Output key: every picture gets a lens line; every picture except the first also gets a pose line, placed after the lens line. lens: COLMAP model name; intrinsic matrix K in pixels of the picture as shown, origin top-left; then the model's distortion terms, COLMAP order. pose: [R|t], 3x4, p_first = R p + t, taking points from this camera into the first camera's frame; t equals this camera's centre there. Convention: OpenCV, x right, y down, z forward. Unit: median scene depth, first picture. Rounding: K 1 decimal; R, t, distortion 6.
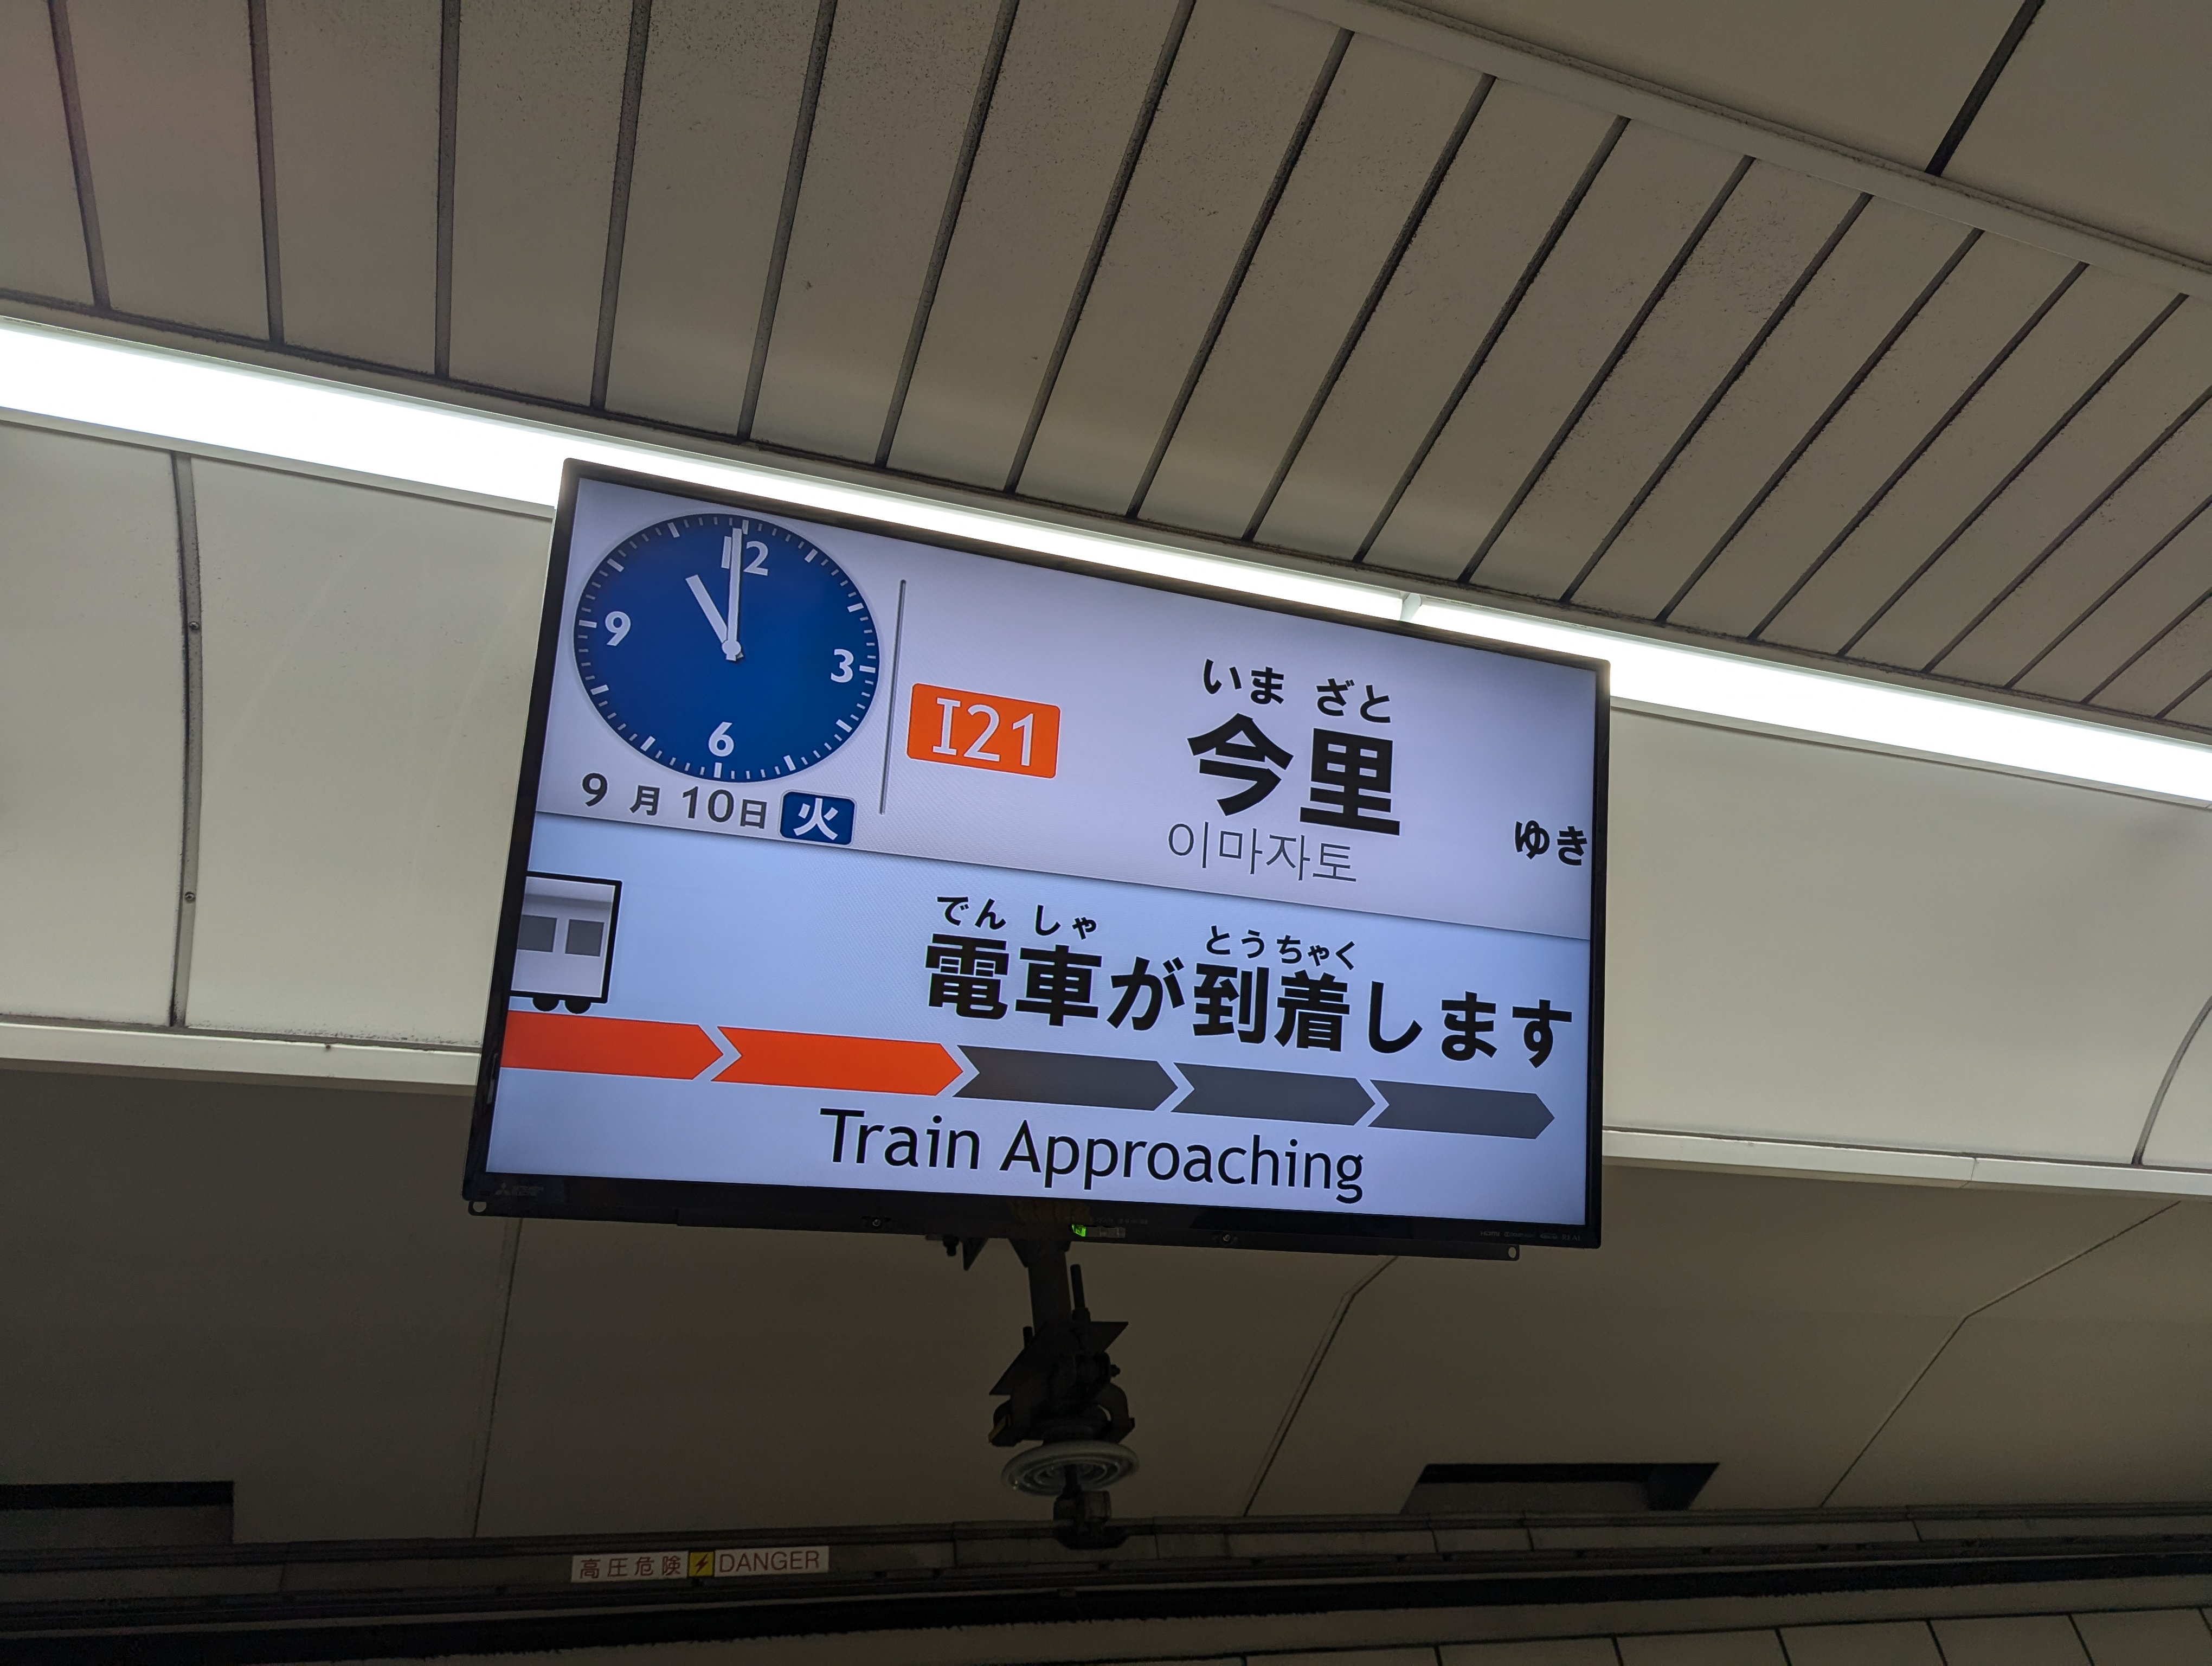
lens RADIAL K [[1533.5, 0, 1090.8], [0, 1533.5, 847.2], [0, 0, 1]] dist [0.059461, -0.057055]
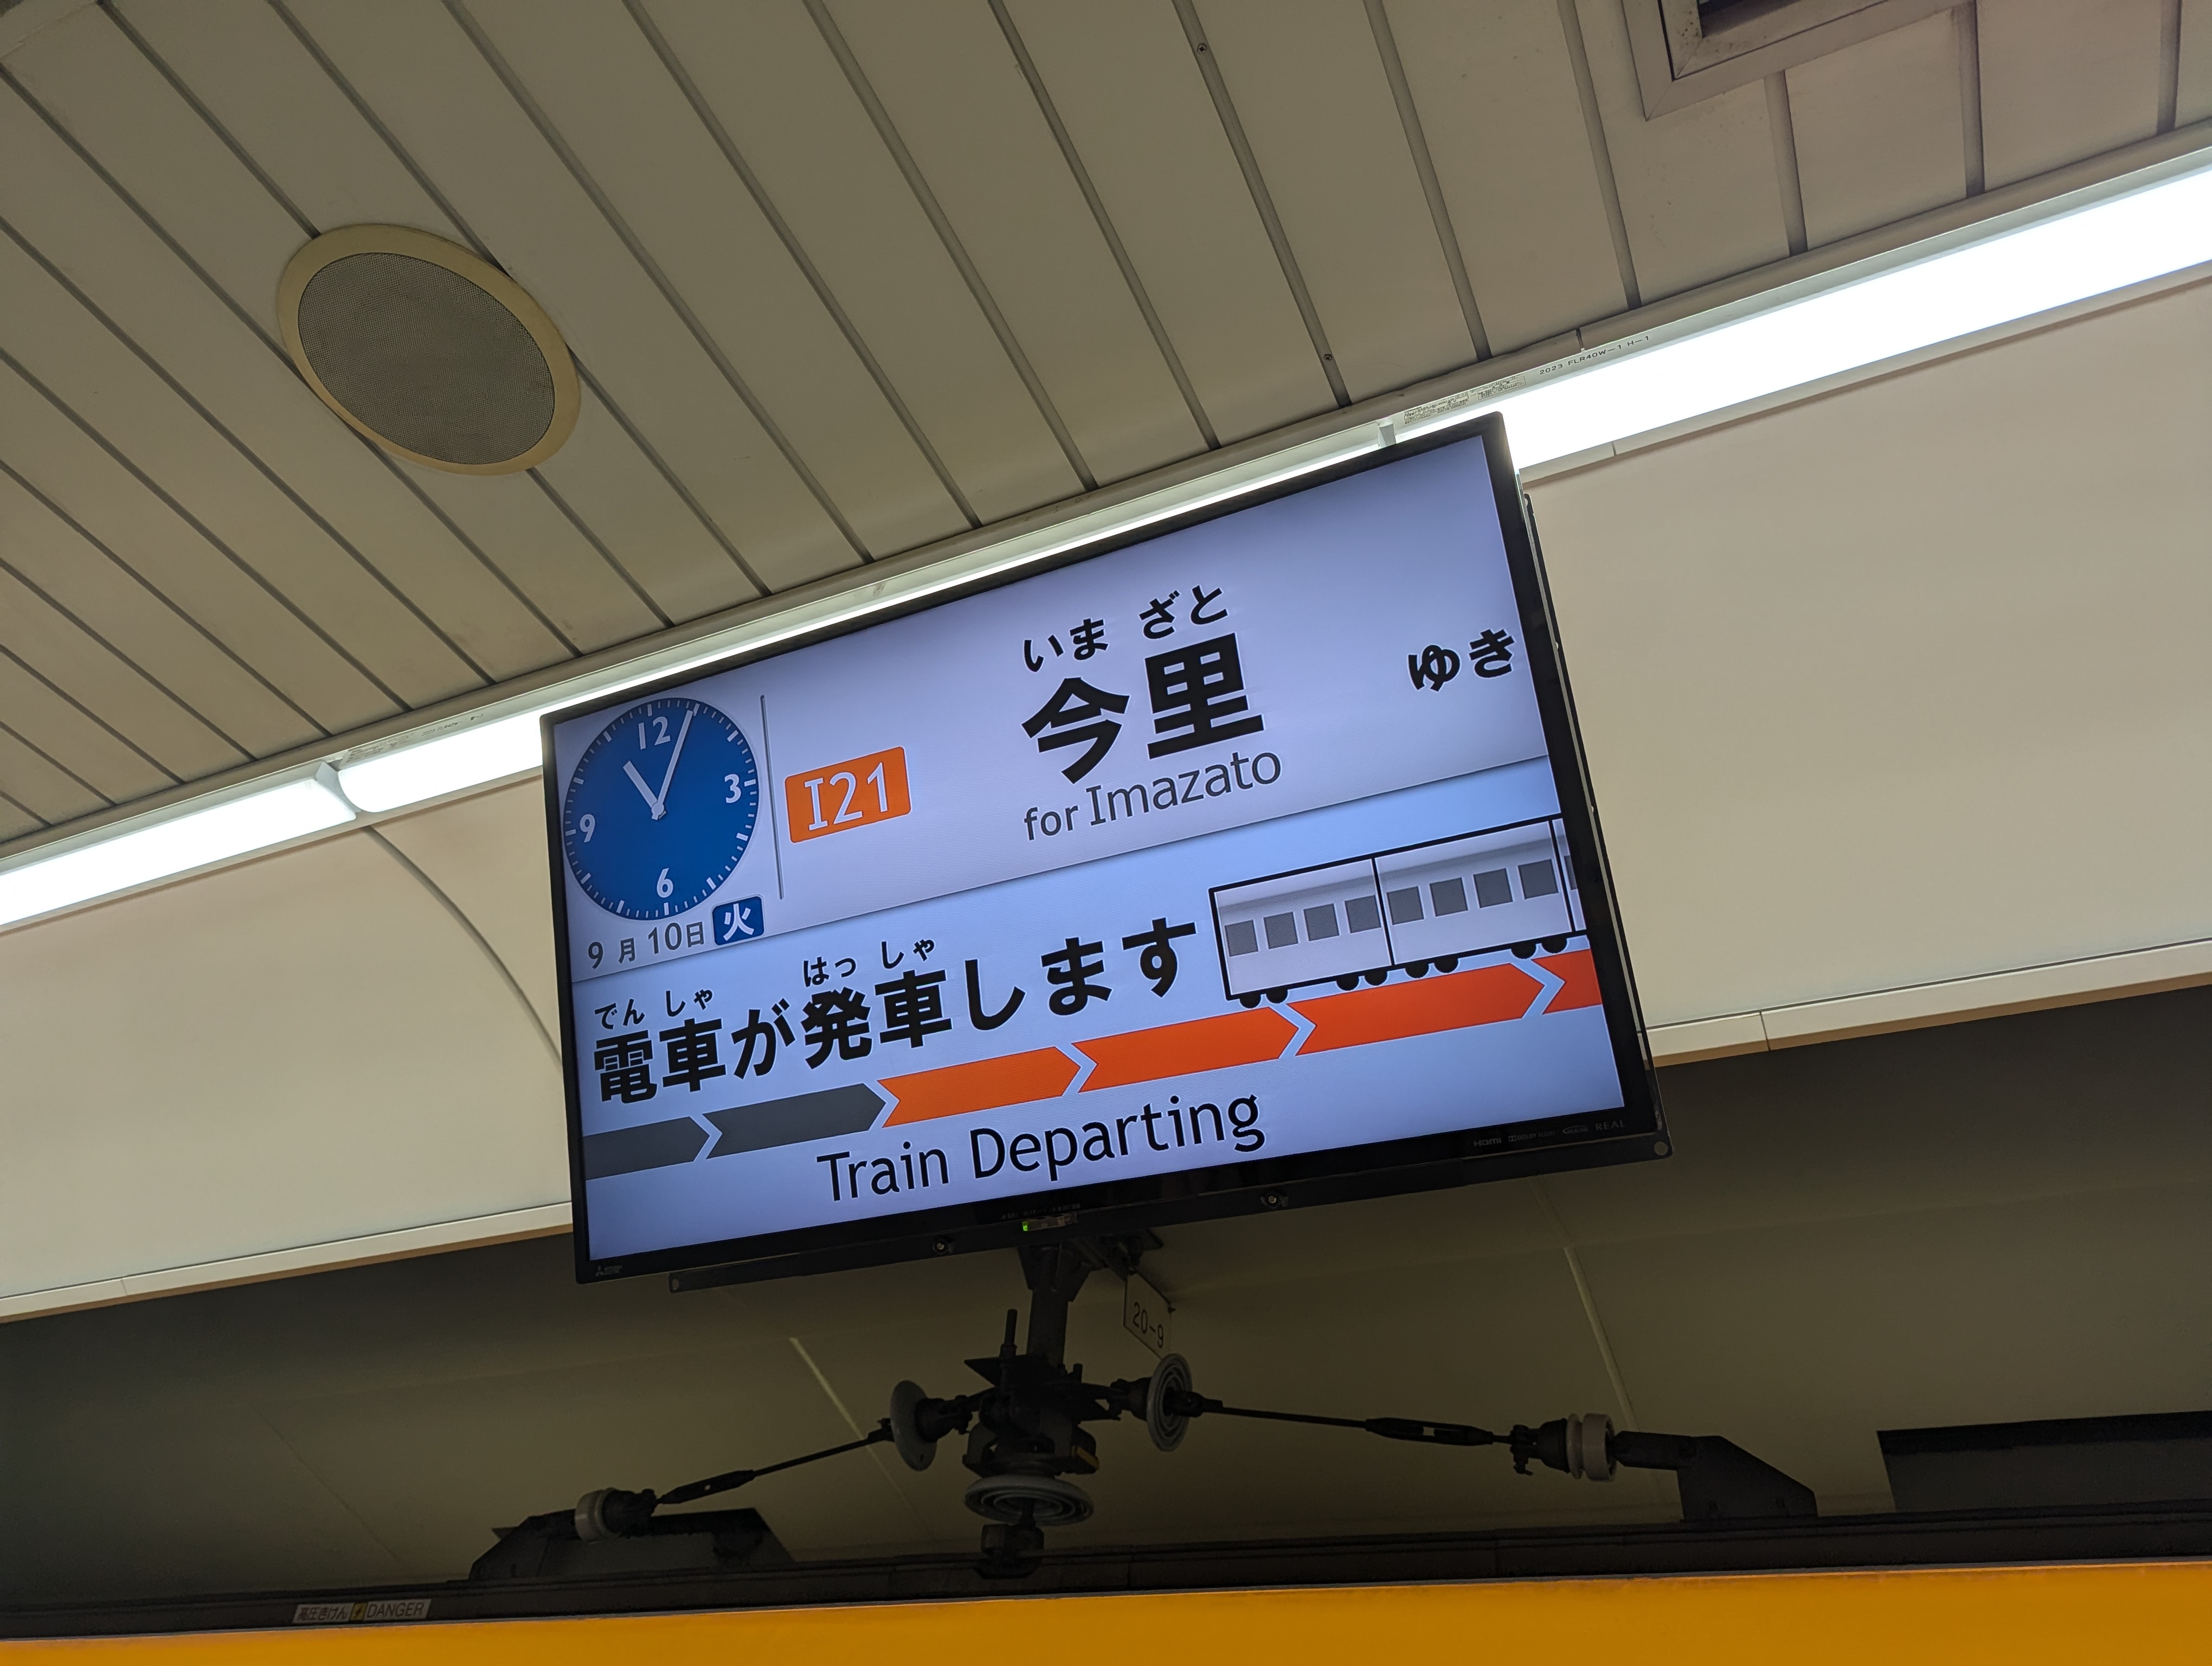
lens RADIAL K [[1533.5, 0, 1096.9], [0, 1533.5, 748.2], [0, 0, 1]] dist [0.059461, -0.057055]
pose [[0.700253, -0.335047, -0.630388, 0.779489], [0.326568, 0.935558, -0.134482, 0.102762], [0.634822, -0.111693, 0.764543, 0.271472]]
